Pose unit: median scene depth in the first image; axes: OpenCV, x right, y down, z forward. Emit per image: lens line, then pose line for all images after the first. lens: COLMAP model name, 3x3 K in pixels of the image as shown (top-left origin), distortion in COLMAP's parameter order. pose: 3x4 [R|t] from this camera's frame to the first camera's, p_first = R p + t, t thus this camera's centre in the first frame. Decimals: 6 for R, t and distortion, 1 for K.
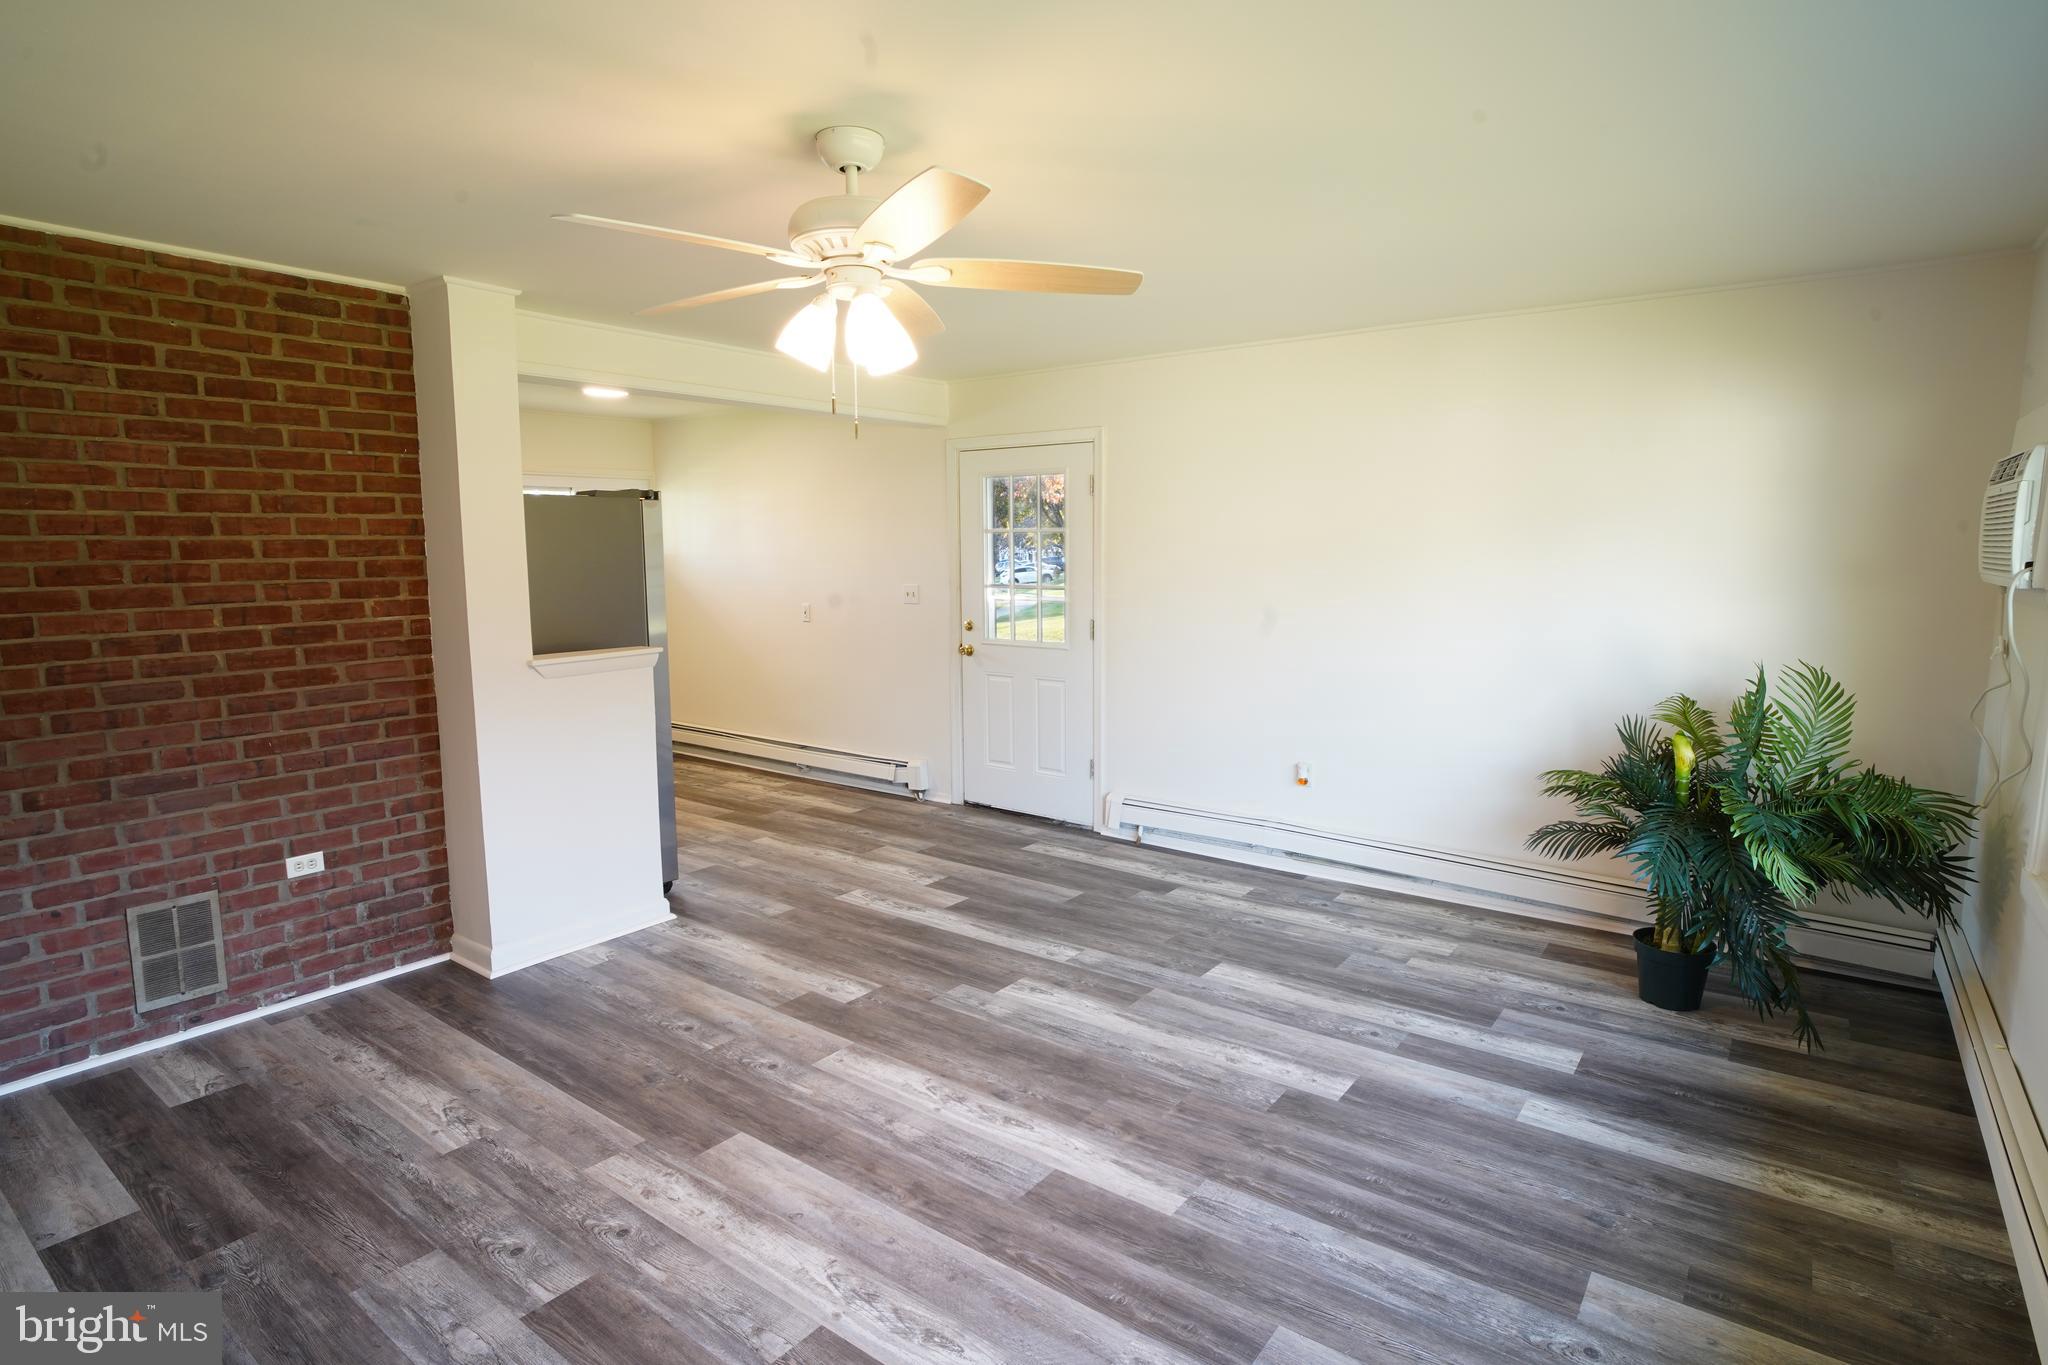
lens RADIAL K [[1062.7, 0, 1024.0], [0, 1062.7, 682.5], [0, 0, 1]] dist [-0.054659, 0.025521]
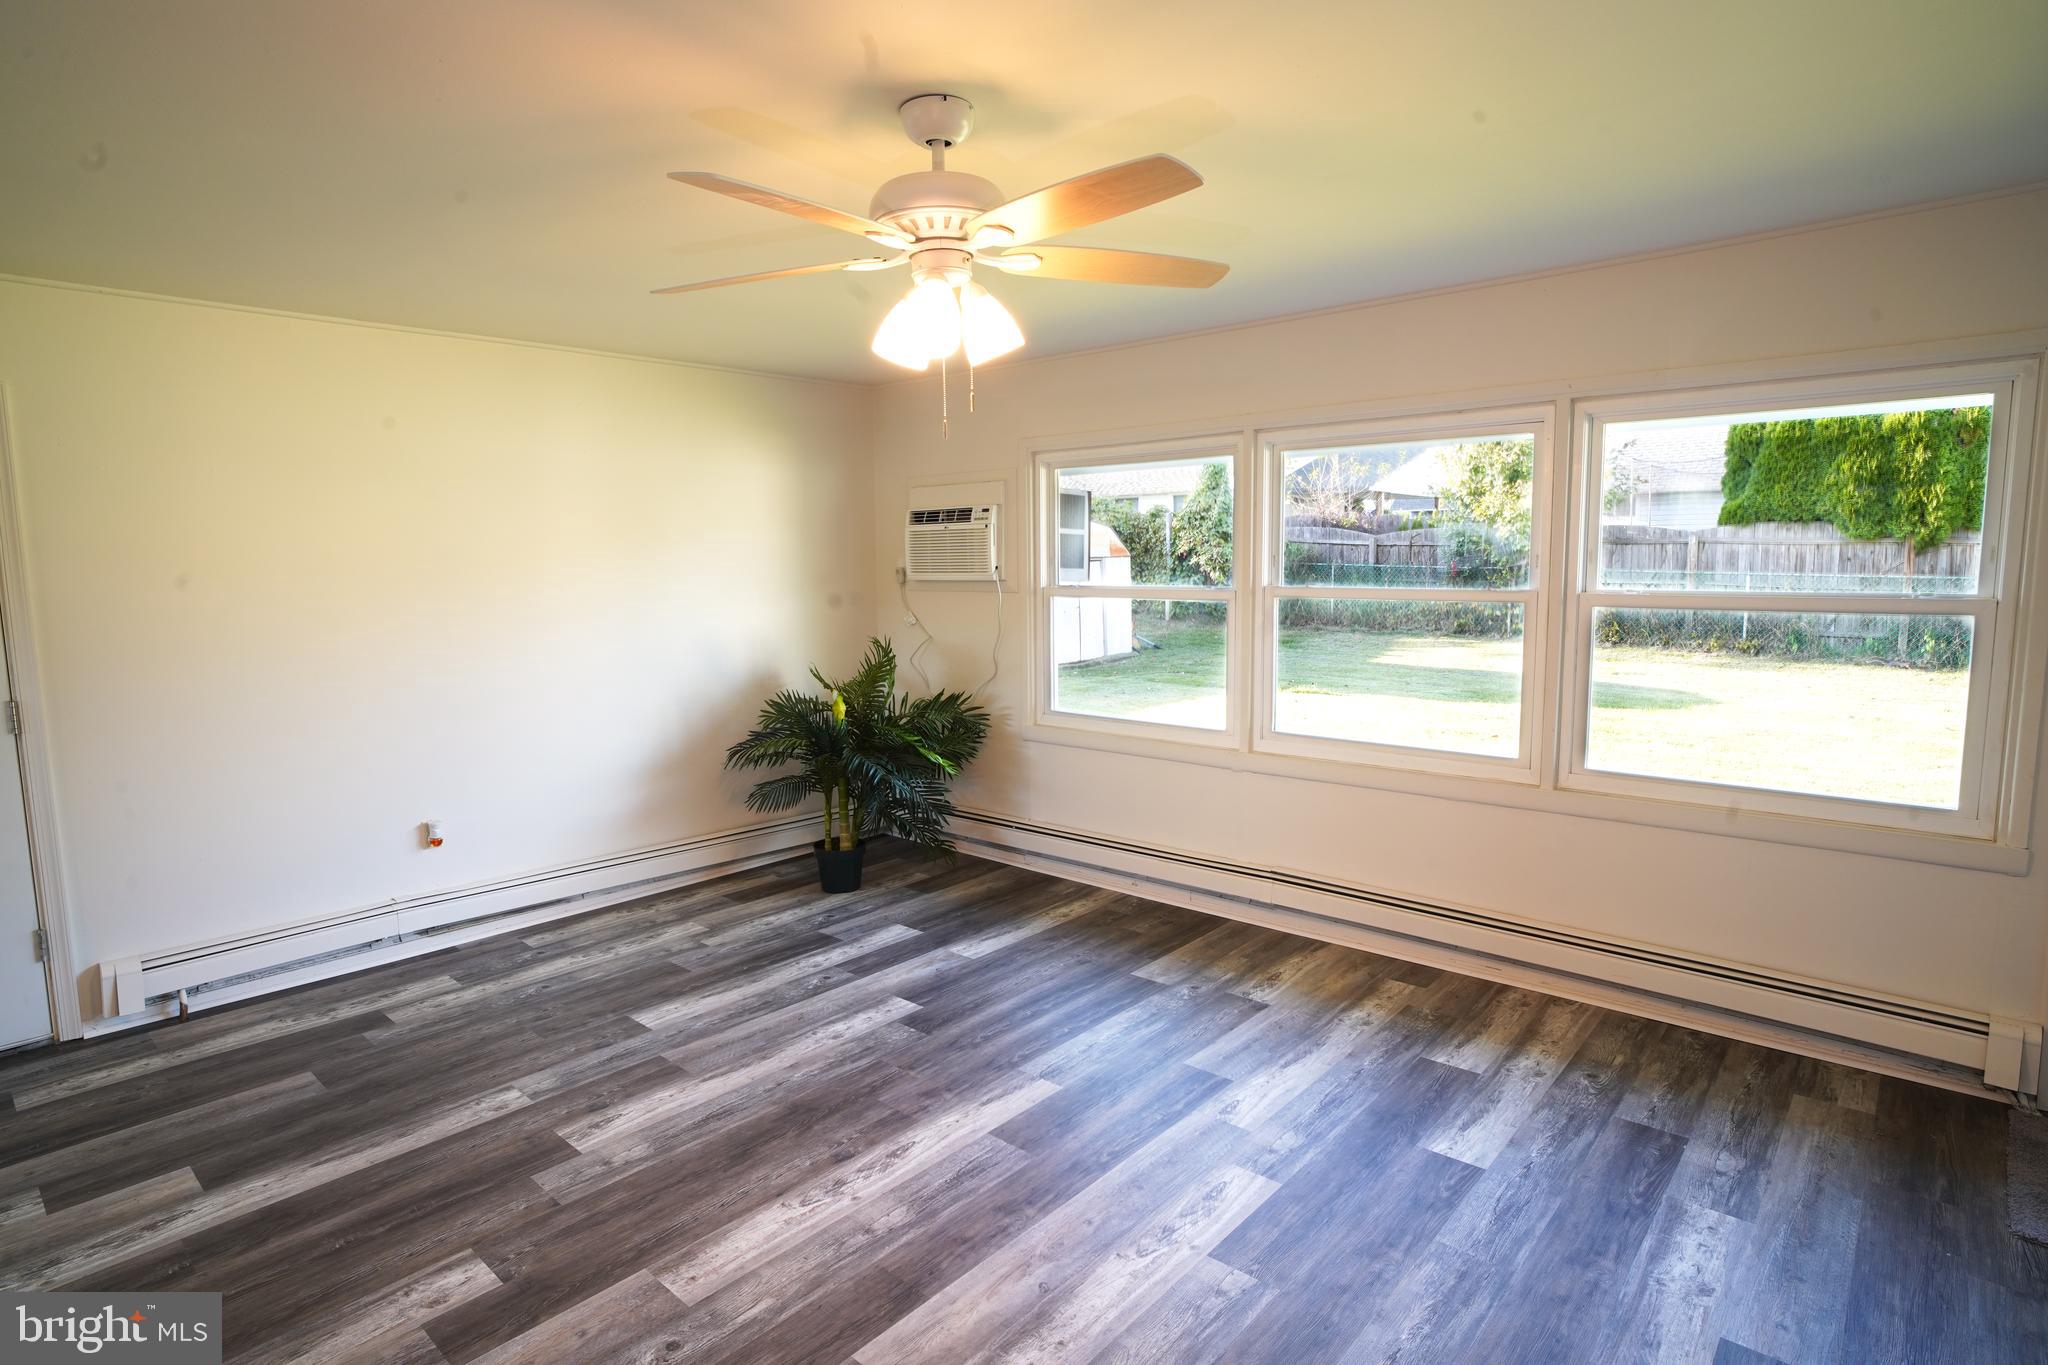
lens RADIAL K [[1062.7, 0, 1024.0], [0, 1062.7, 682.5], [0, 0, 1]] dist [-0.054659, 0.025521]
pose [[0.084621, -0.113531, 0.989924, -0.699080], [0.144442, 0.984391, 0.100549, -0.067686], [-0.985888, 0.134478, 0.099699, 0.564069]]
